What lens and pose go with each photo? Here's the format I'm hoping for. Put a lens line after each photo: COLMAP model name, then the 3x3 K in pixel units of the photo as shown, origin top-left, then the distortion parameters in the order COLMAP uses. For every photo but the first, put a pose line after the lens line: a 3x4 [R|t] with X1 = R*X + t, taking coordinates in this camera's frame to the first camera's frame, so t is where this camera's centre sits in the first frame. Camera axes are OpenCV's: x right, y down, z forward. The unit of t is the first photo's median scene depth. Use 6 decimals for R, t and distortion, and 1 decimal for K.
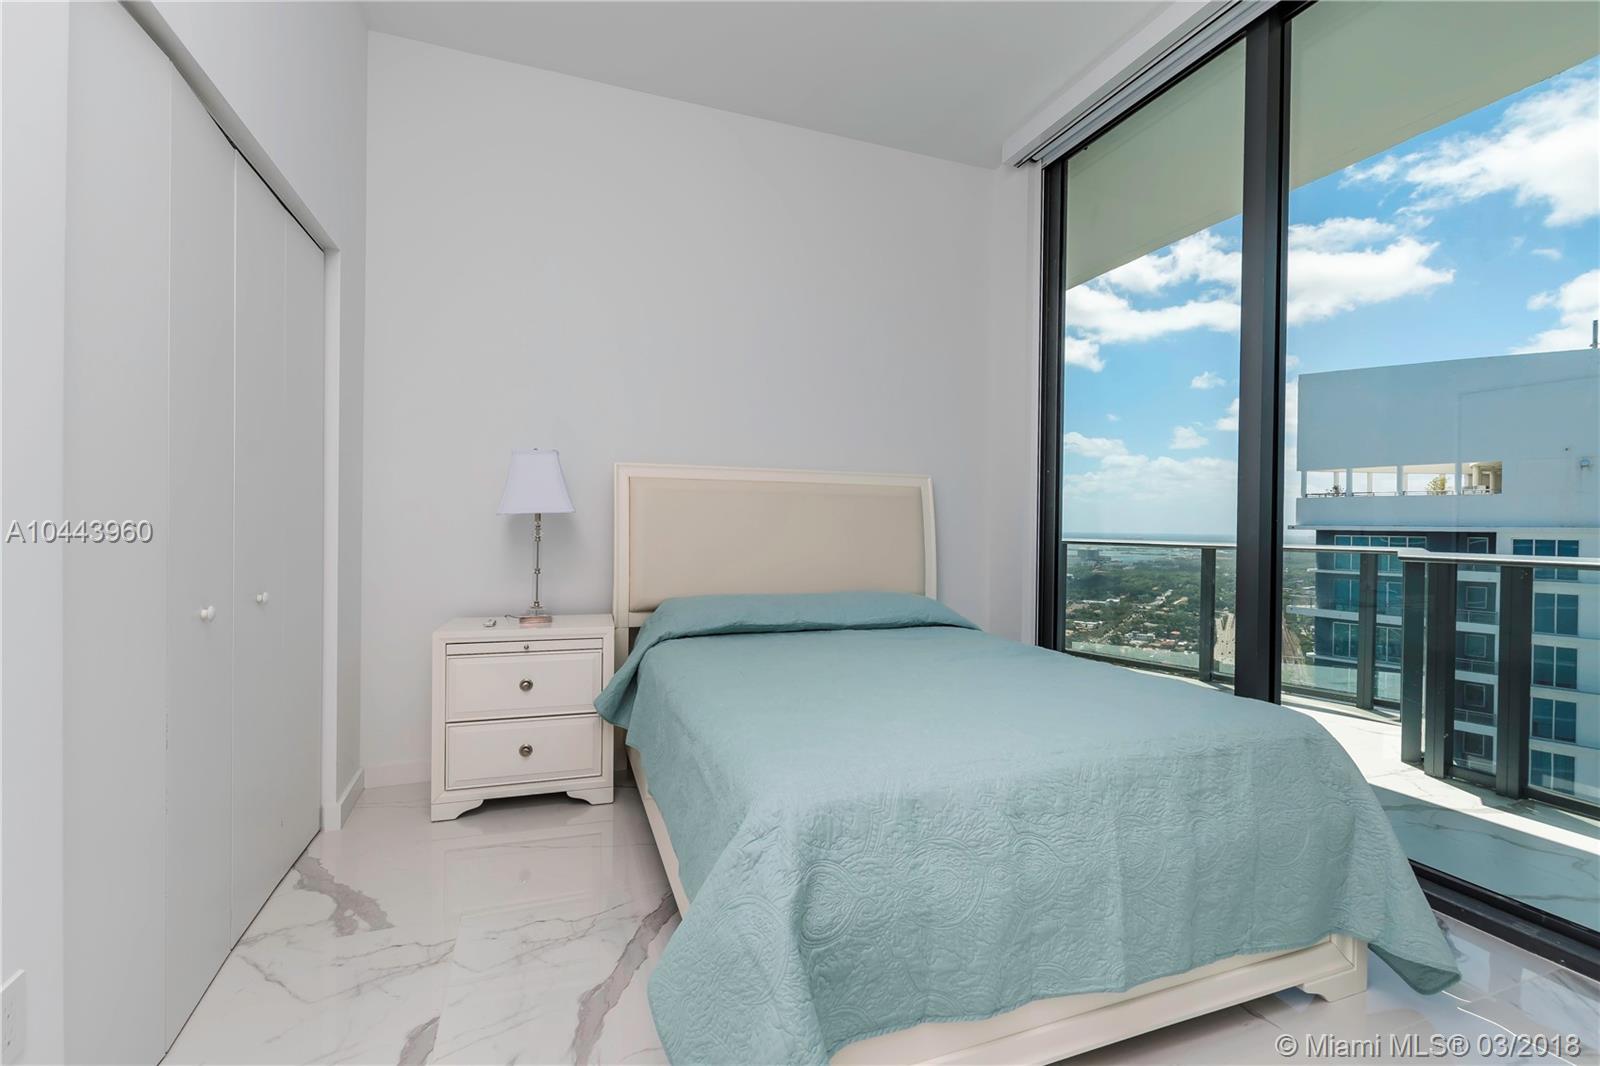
lens RADIAL K [[688.3, 0, 799.0], [0, 688.3, 527.5], [0, 0, 1]] dist [0.000239, 0.000300]
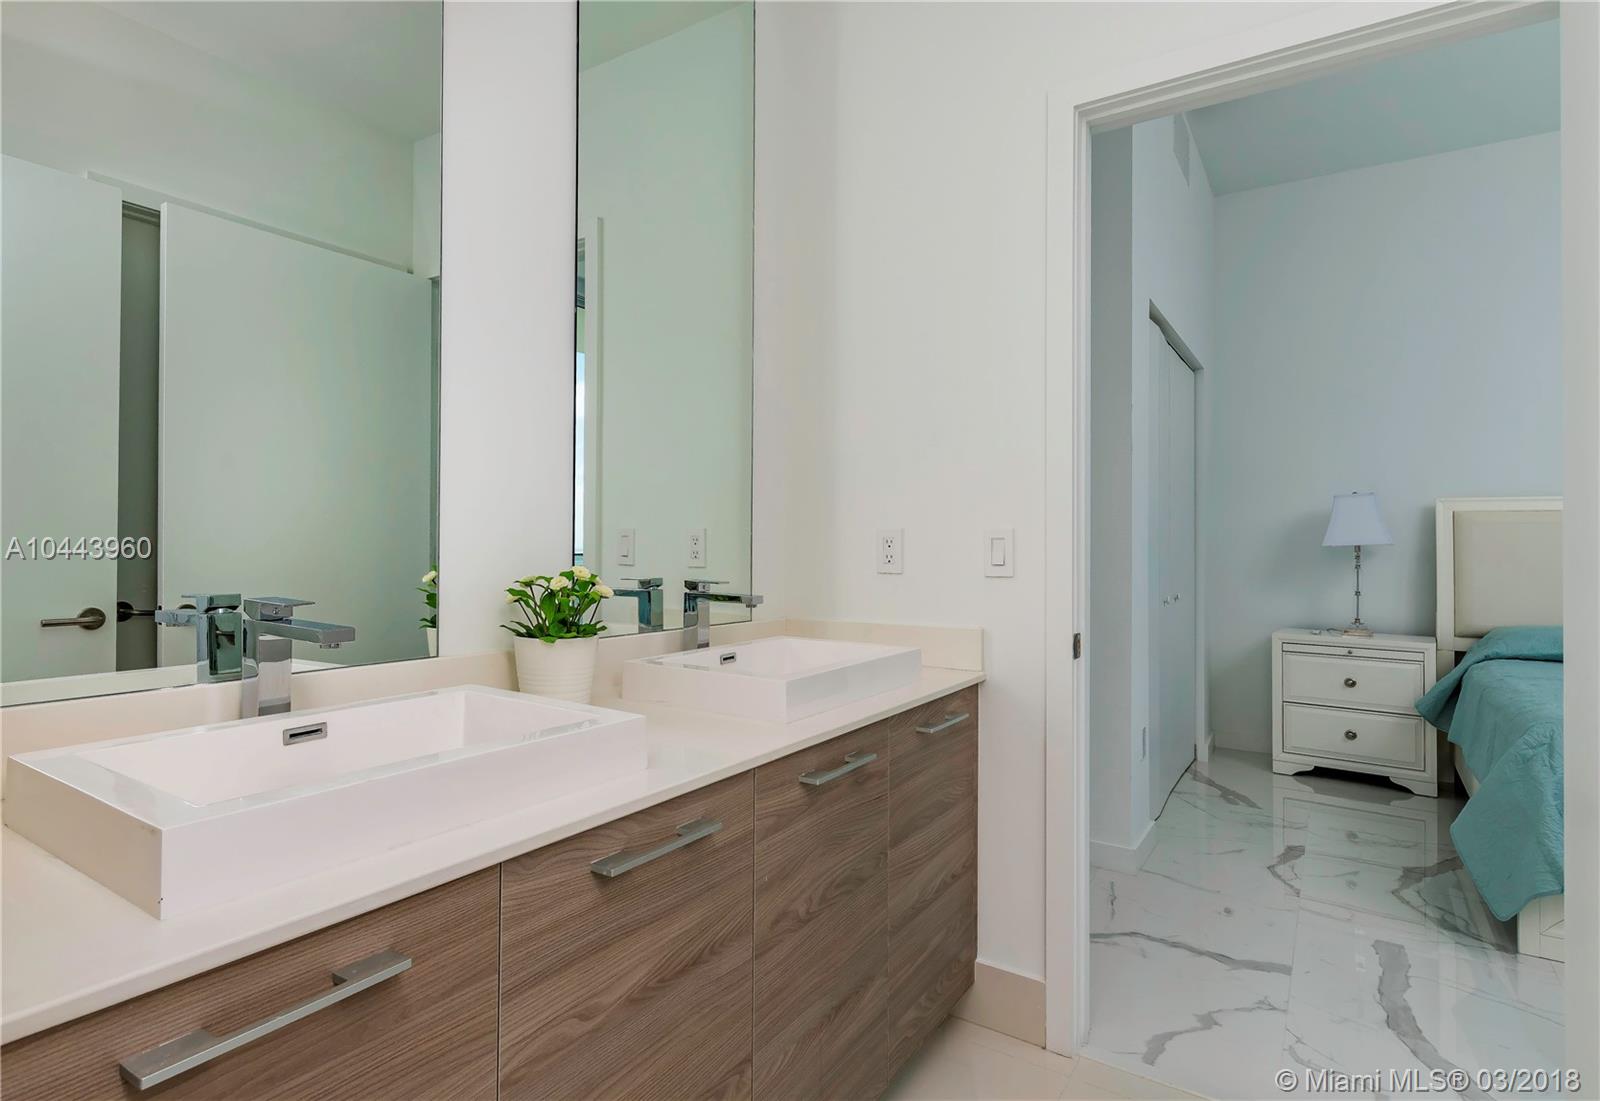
lens RADIAL K [[834.6, 0, 802.3], [0, 834.6, 530.5], [0, 0, 1]] dist [0.020301, 0.000343]
pose [[0.602055, -0.016804, -0.798278, 0.232256], [-0.011128, 0.999505, -0.029432, 0.008631], [0.798377, 0.026603, 0.601570, -0.726341]]
